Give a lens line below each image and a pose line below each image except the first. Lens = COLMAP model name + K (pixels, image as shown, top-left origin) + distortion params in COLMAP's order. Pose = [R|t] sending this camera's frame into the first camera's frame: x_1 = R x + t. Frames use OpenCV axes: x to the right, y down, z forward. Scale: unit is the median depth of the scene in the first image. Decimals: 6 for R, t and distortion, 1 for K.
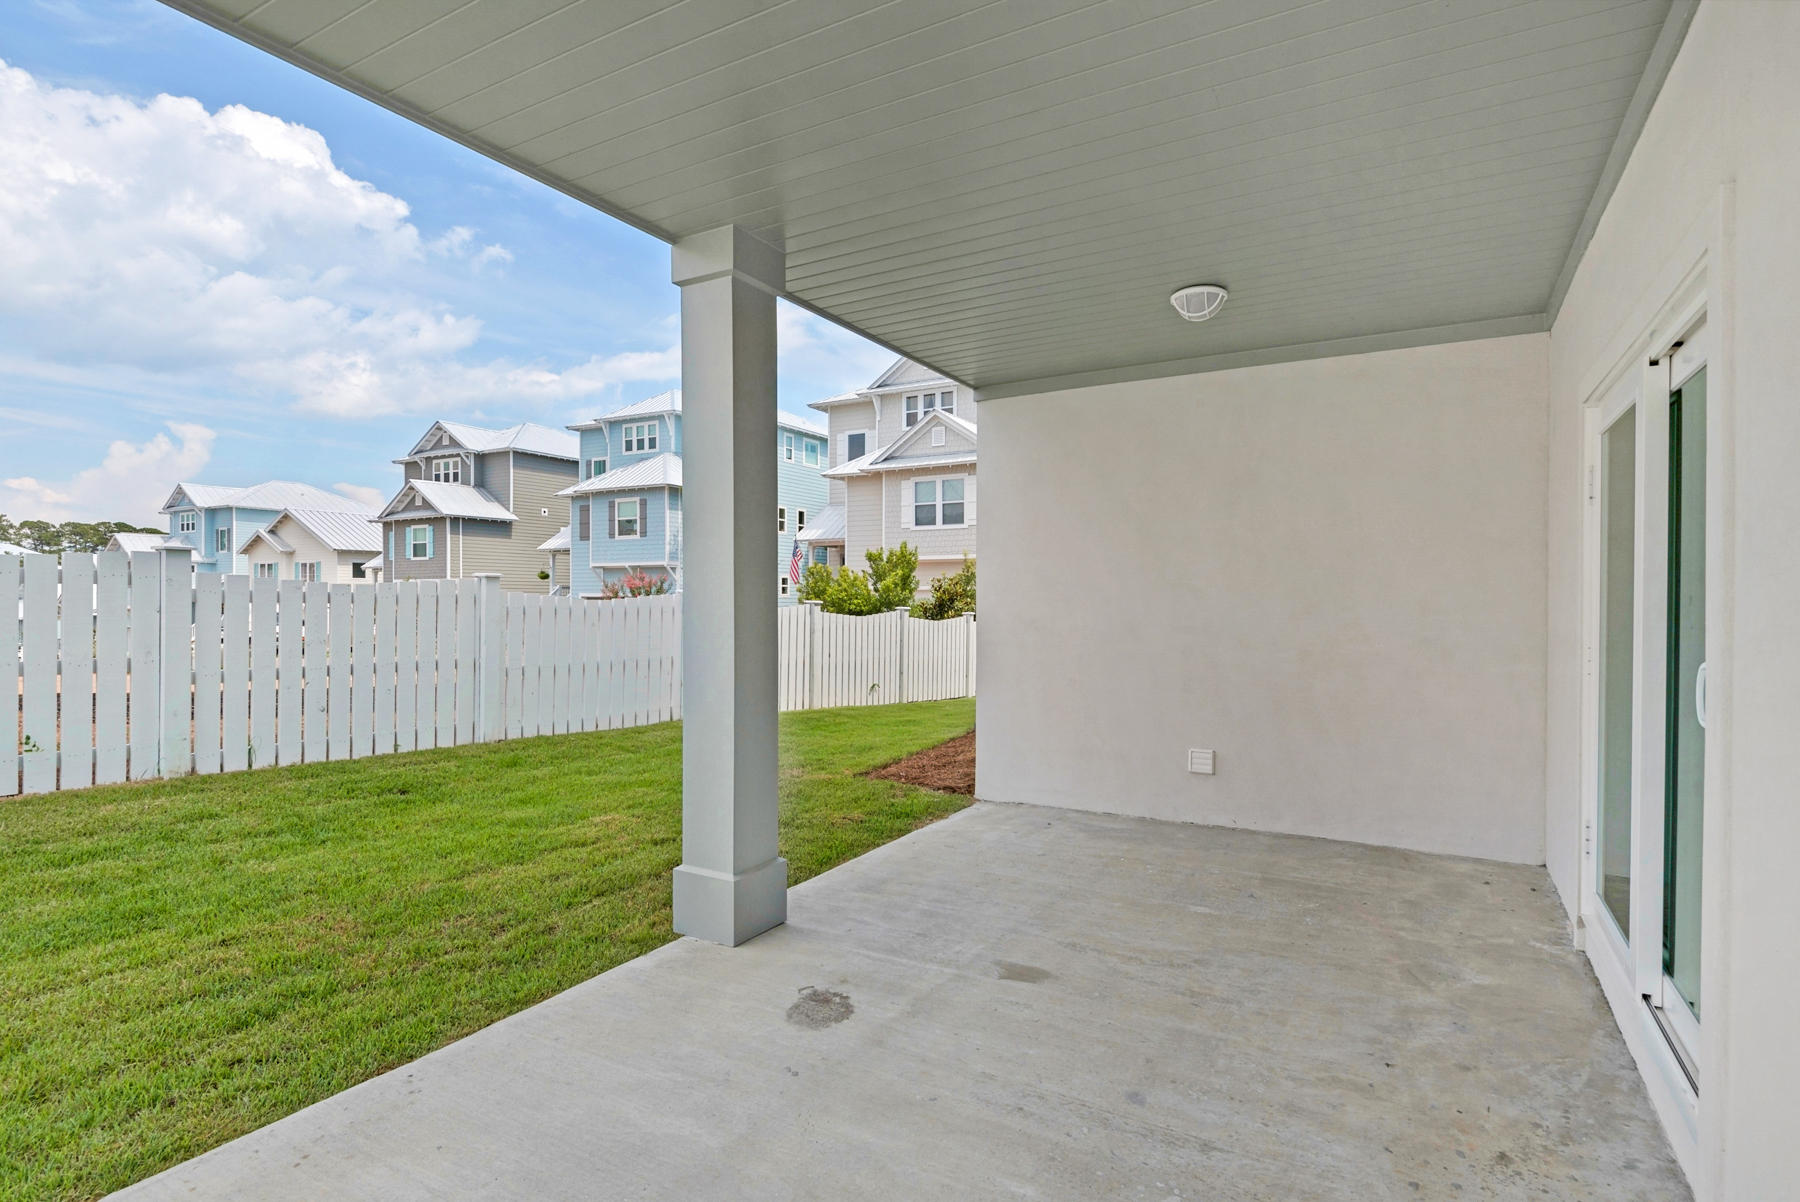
lens RADIAL K [[887.4, 0, 908.2], [0, 887.4, 596.0], [0, 0, 1]] dist [0.035109, -0.024716]
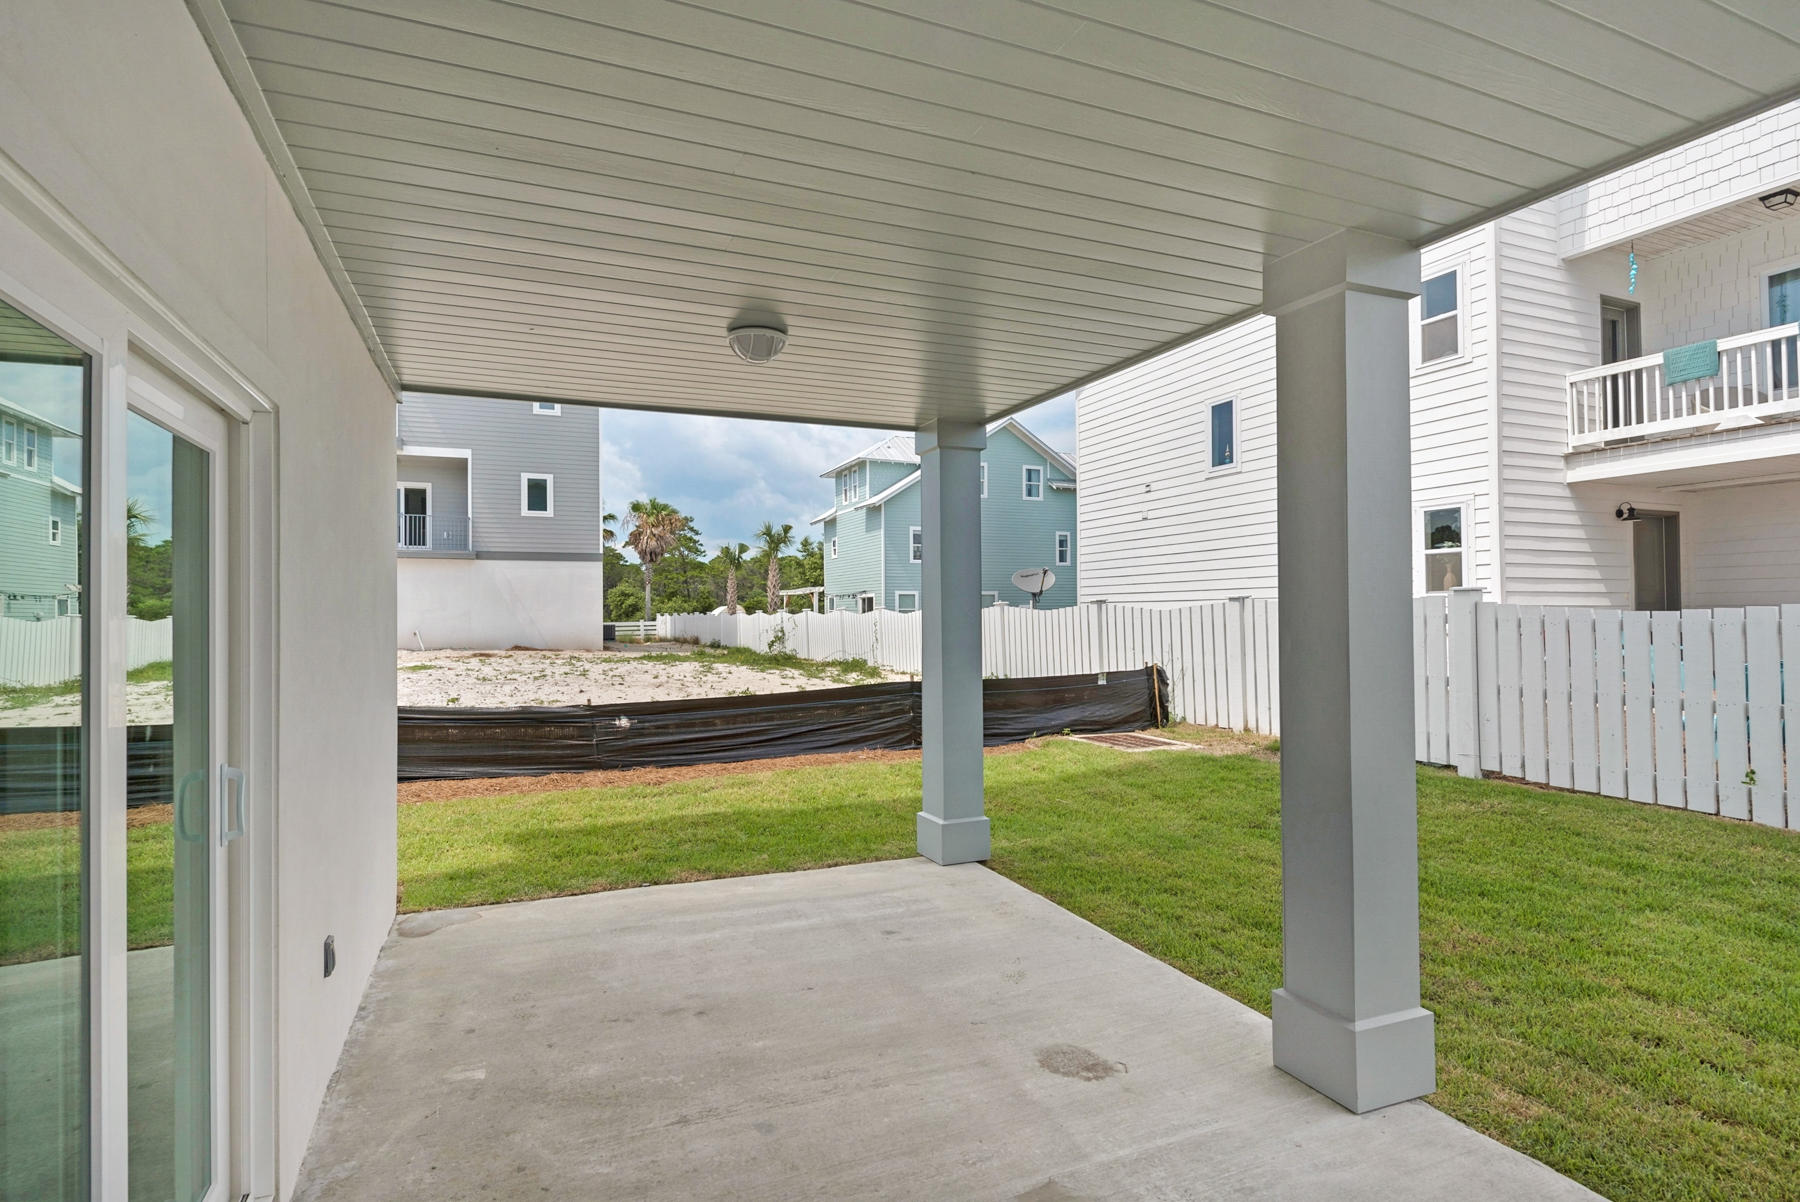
lens RADIAL K [[867.4, 0, 866.3], [0, 867.4, 600.6], [0, 0, 1]] dist [0.000574, -0.000056]
pose [[-0.612321, -0.014105, -0.790484, 0.797993], [0.004523, 0.999762, -0.021343, -0.034334], [0.790597, -0.016644, -0.612111, 1.379549]]
